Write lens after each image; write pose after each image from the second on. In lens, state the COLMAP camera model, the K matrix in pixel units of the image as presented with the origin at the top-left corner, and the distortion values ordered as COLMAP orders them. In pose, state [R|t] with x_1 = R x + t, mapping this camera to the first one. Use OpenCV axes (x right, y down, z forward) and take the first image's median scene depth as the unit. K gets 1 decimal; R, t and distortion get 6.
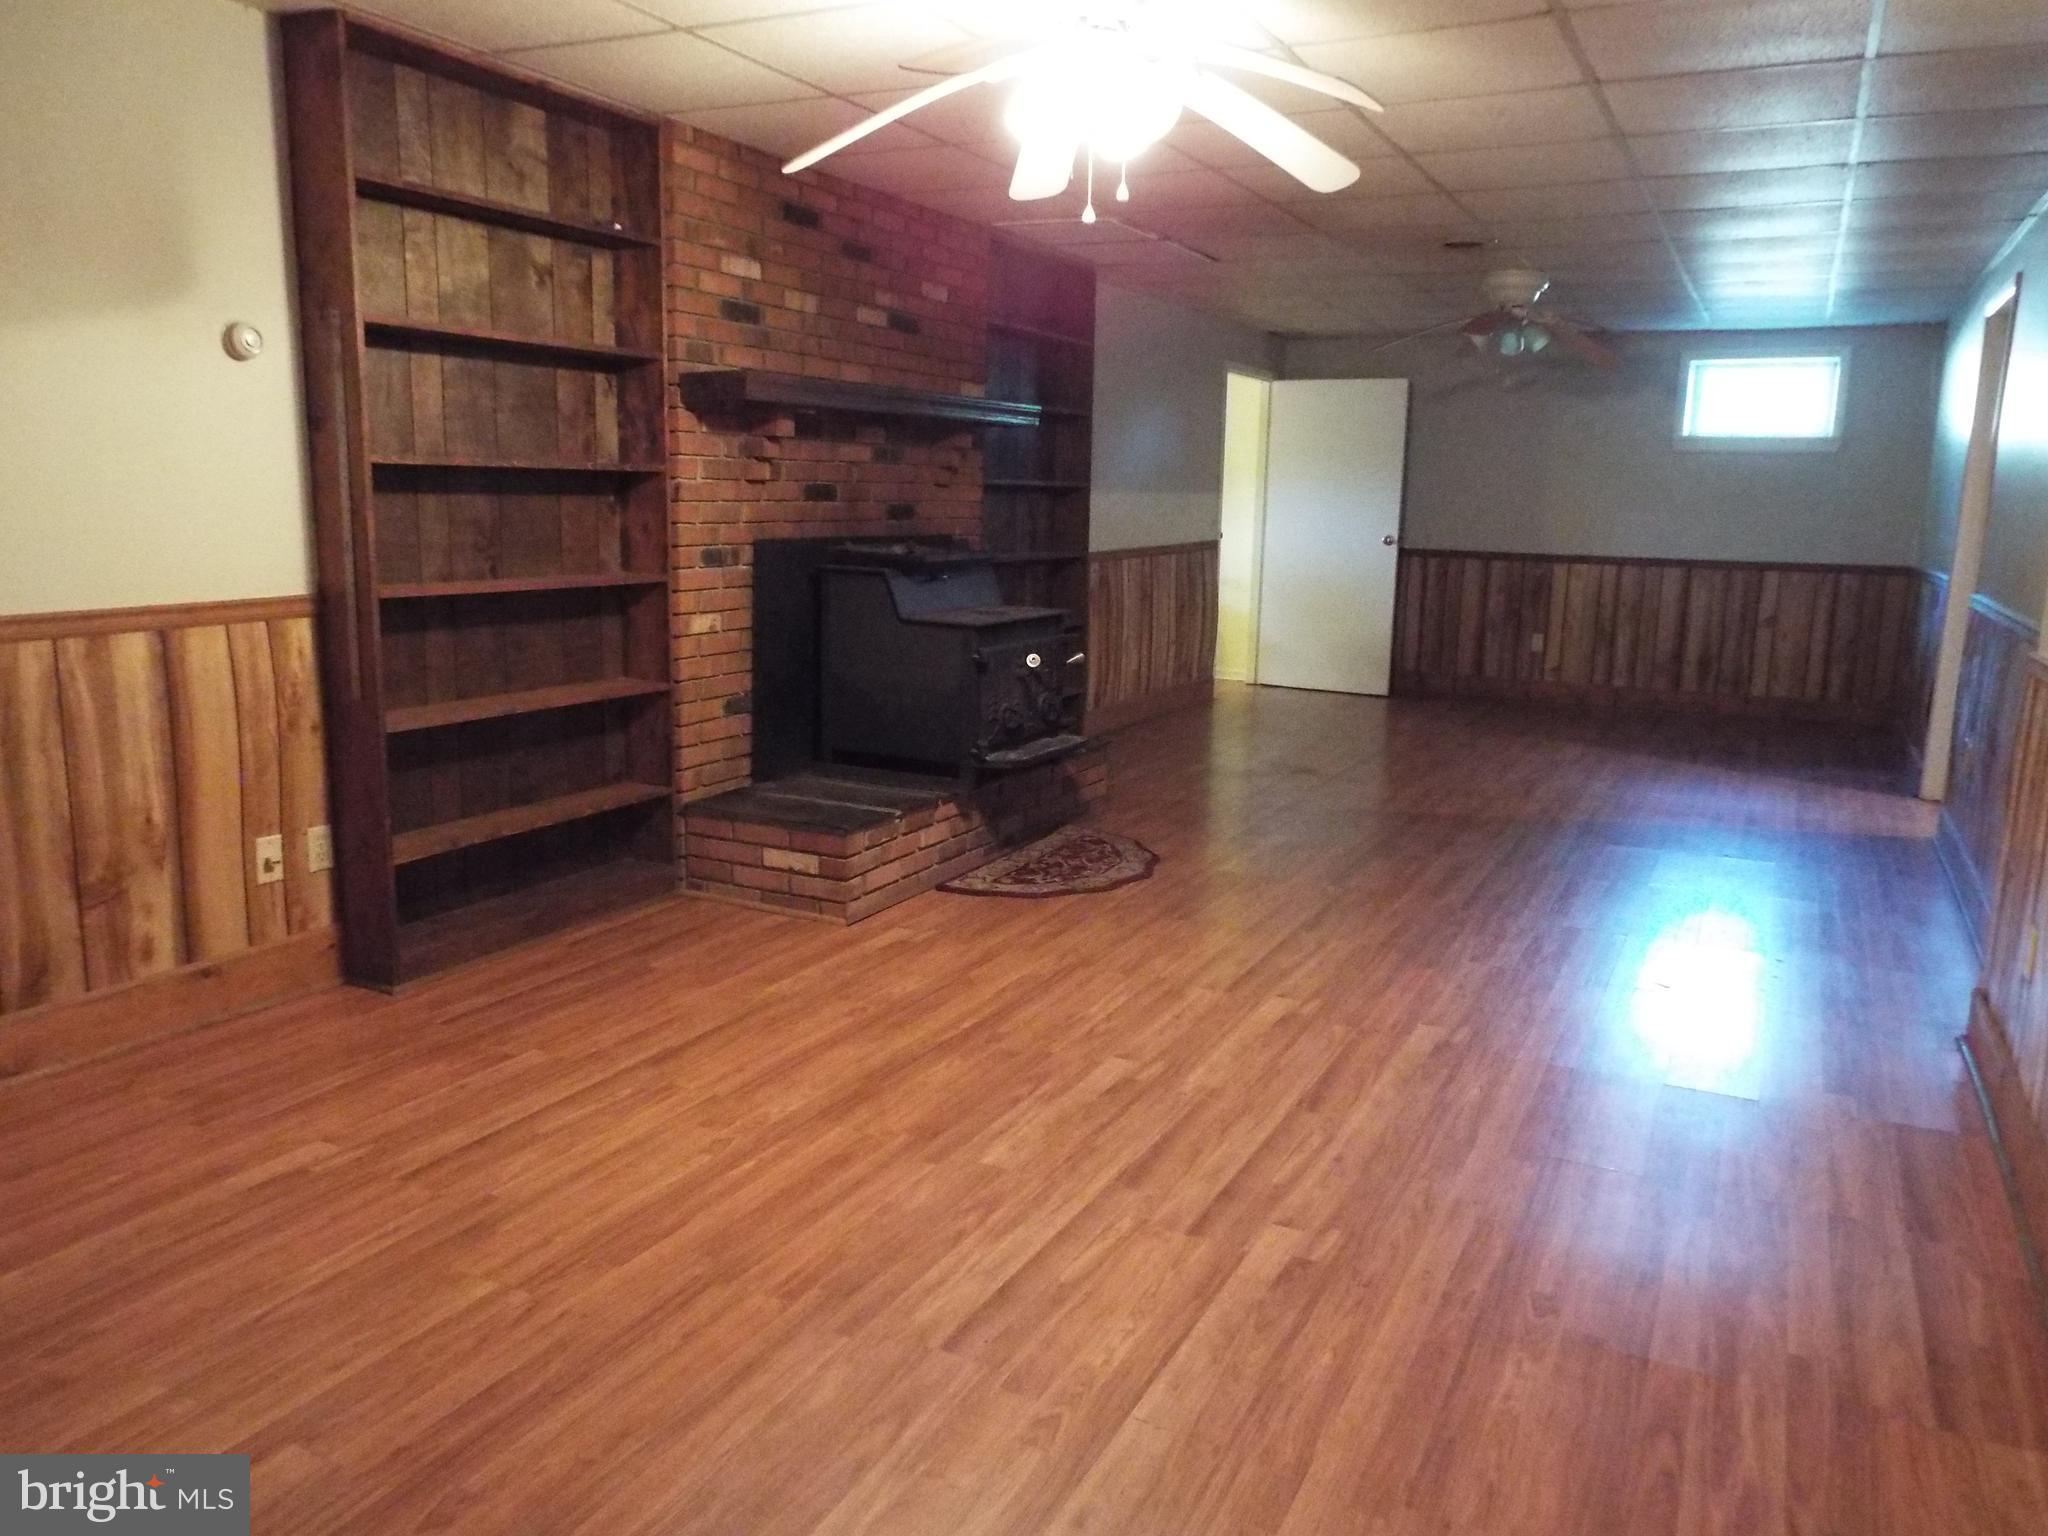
lens RADIAL K [[1506.0, 0, 1052.7], [0, 1506.0, 773.8], [0, 0, 1]] dist [-0.017237, -0.000923]
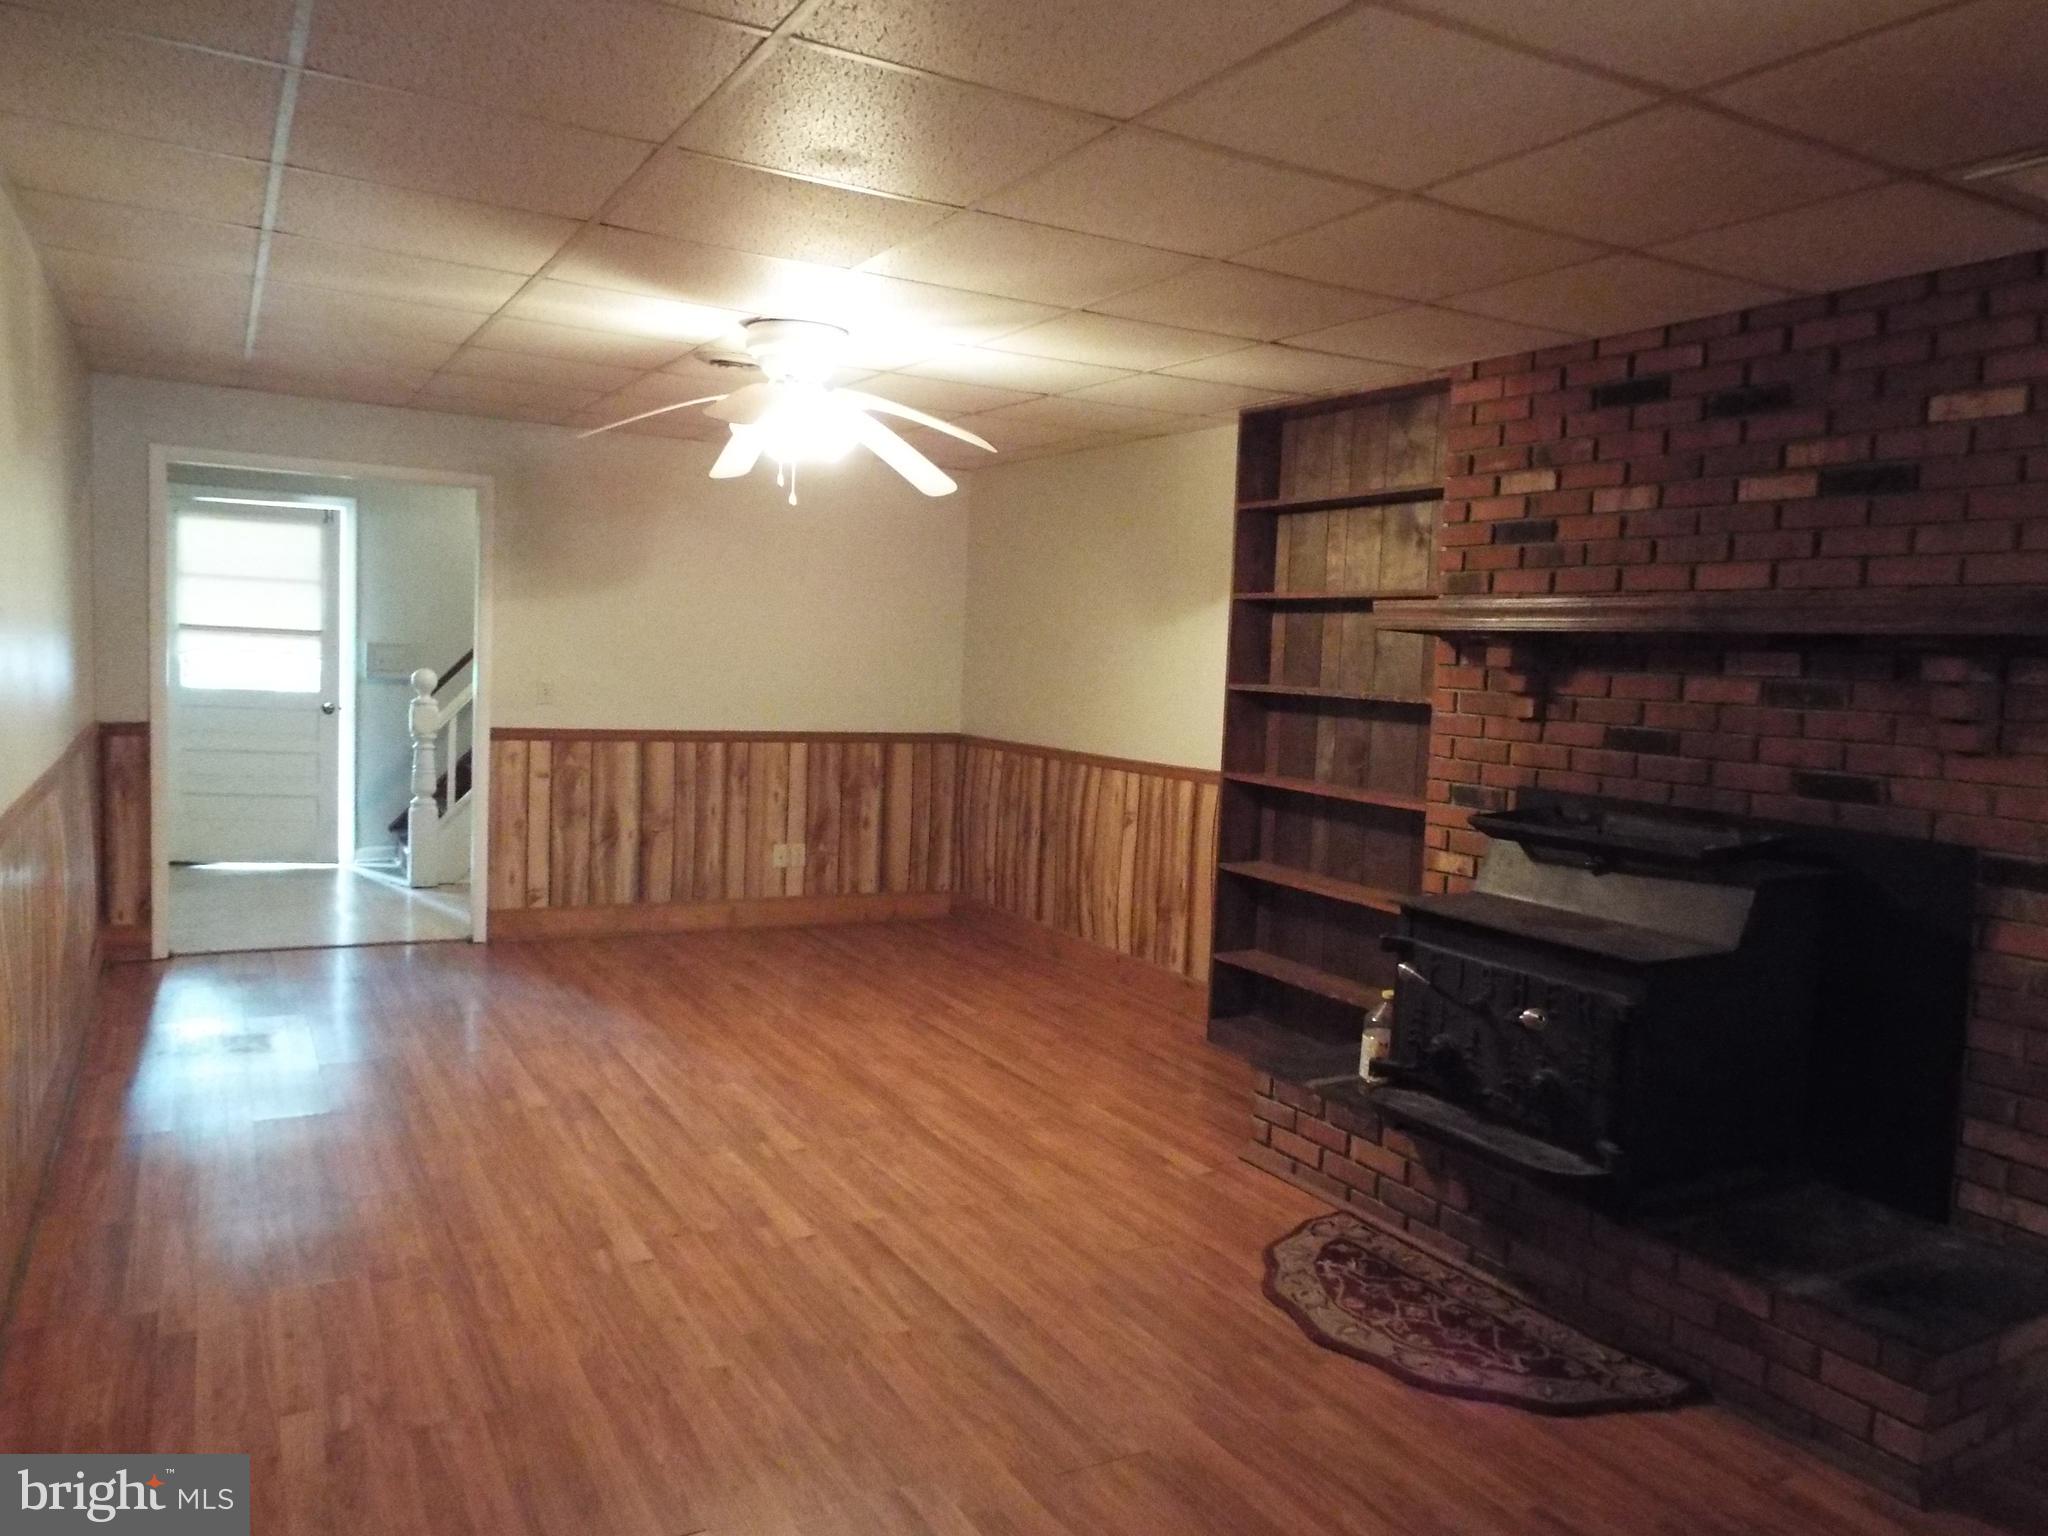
lens RADIAL K [[1506.0, 0, 1052.7], [0, 1506.0, 773.8], [0, 0, 1]] dist [-0.017237, -0.000923]
pose [[-0.570577, 0.012771, -0.821145, 0.828141], [-0.211136, 0.963989, 0.161702, -0.306575], [0.793640, 0.265636, -0.547333, 1.572442]]
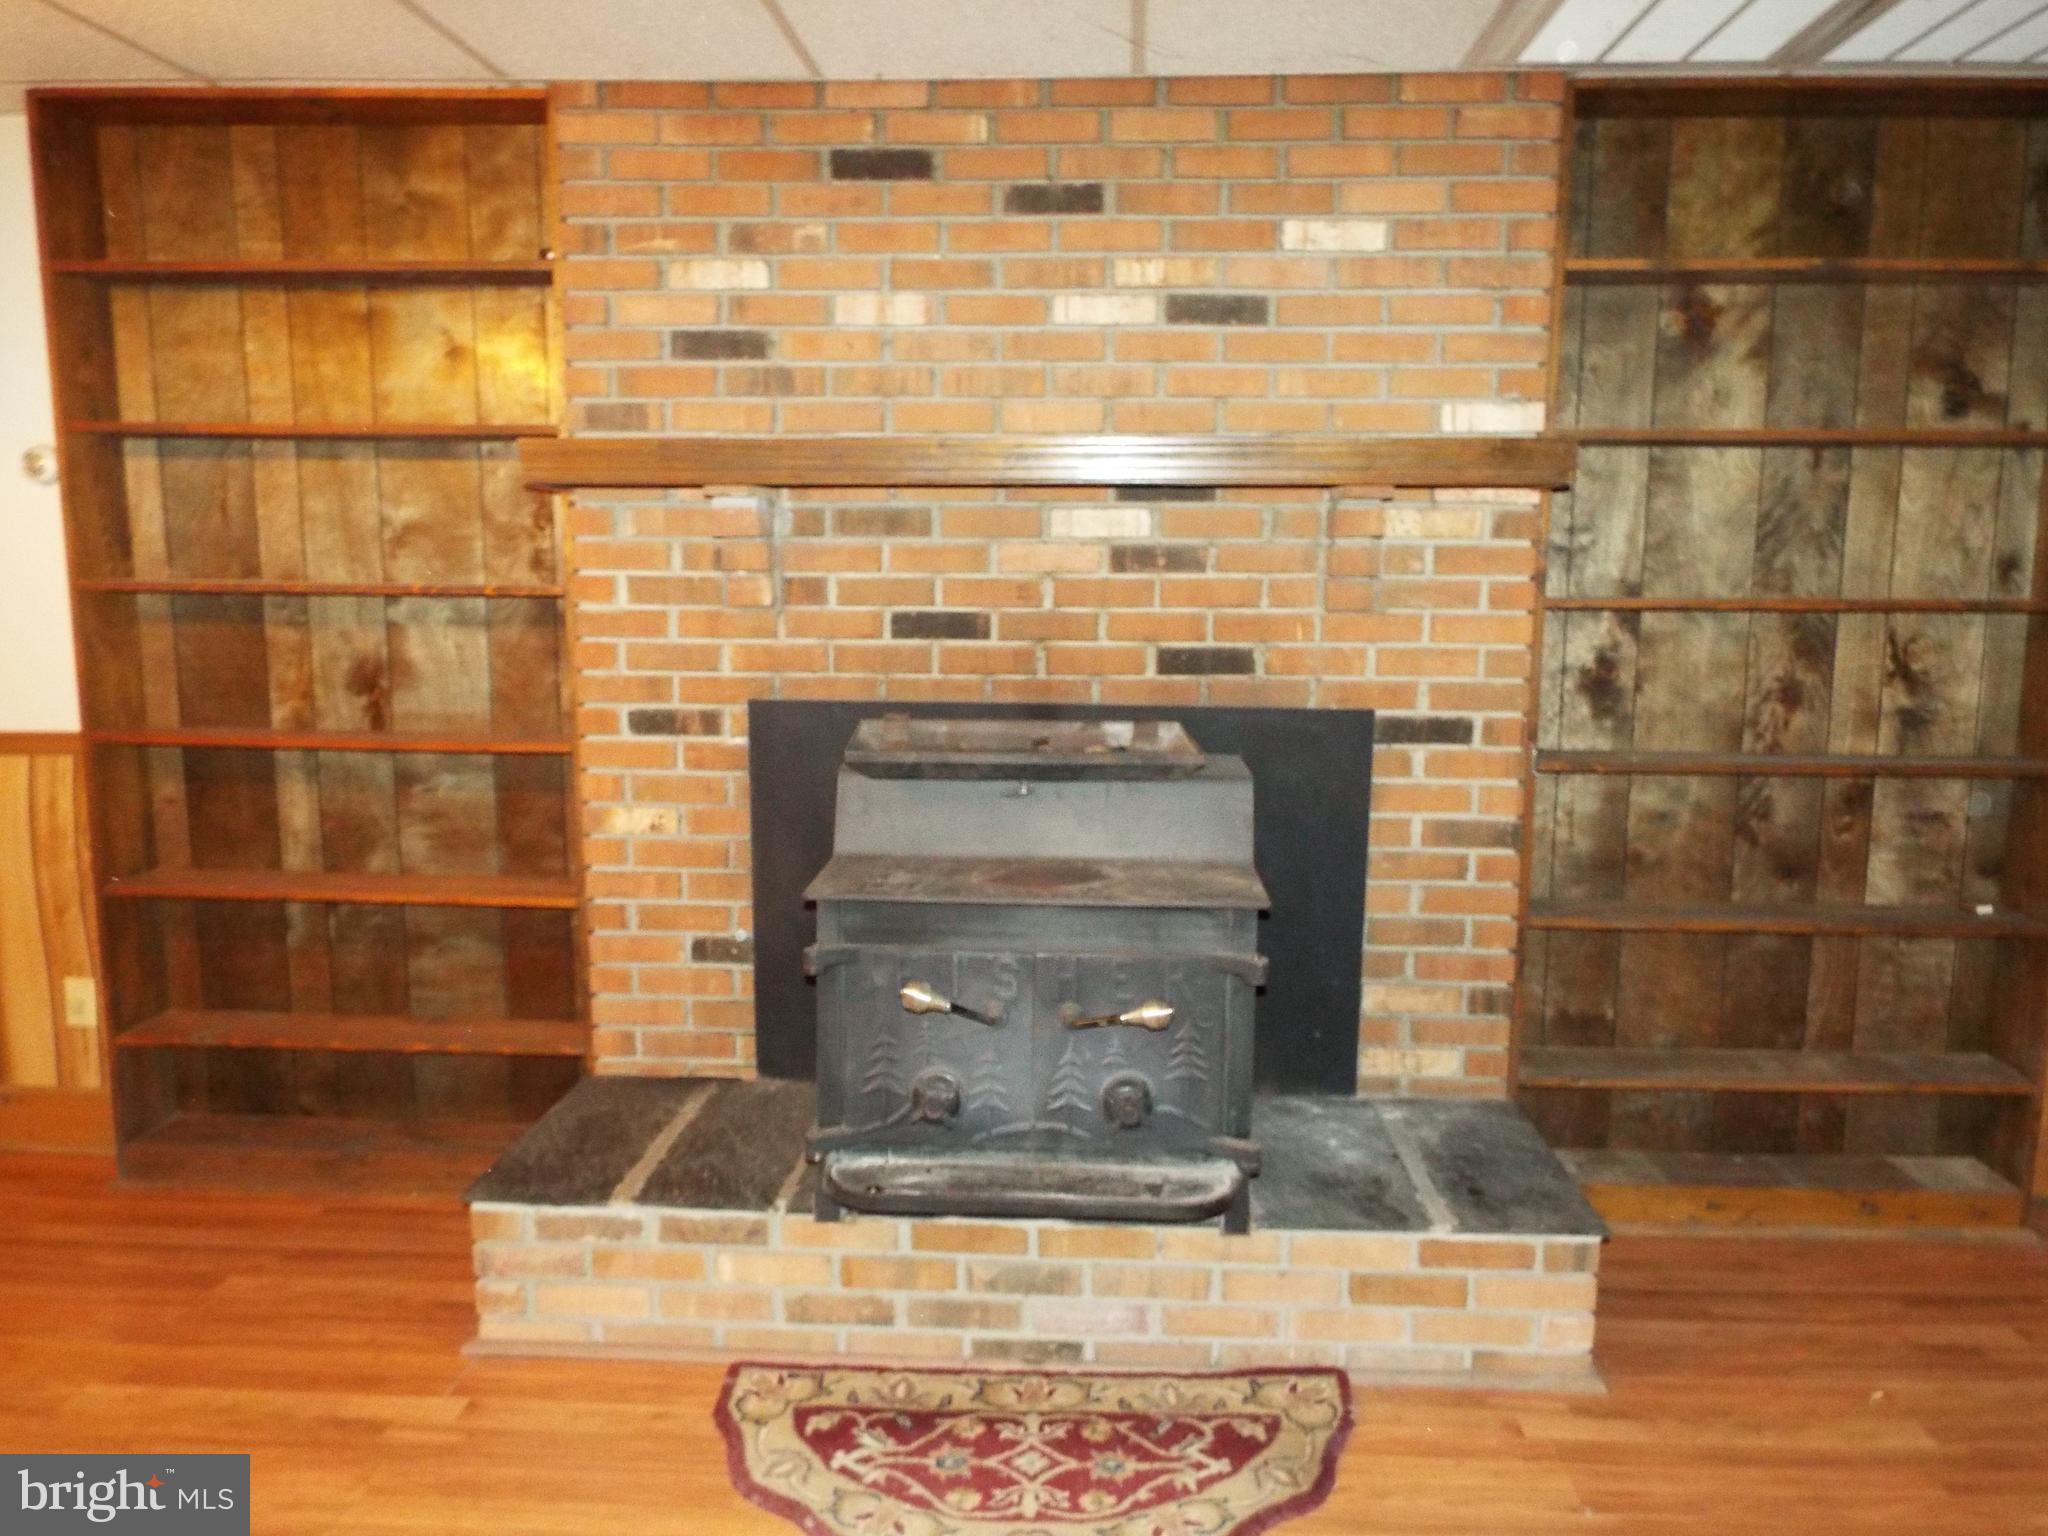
lens RADIAL K [[1515.4, 0, 1044.3], [0, 1515.4, 764.4], [0, 0, 1]] dist [-0.002443, 0.003197]
pose [[0.387687, 0.104749, -0.915820, 0.545064], [-0.167867, 0.984932, 0.041592, -0.220171], [0.906377, 0.137612, 0.399429, 1.077396]]
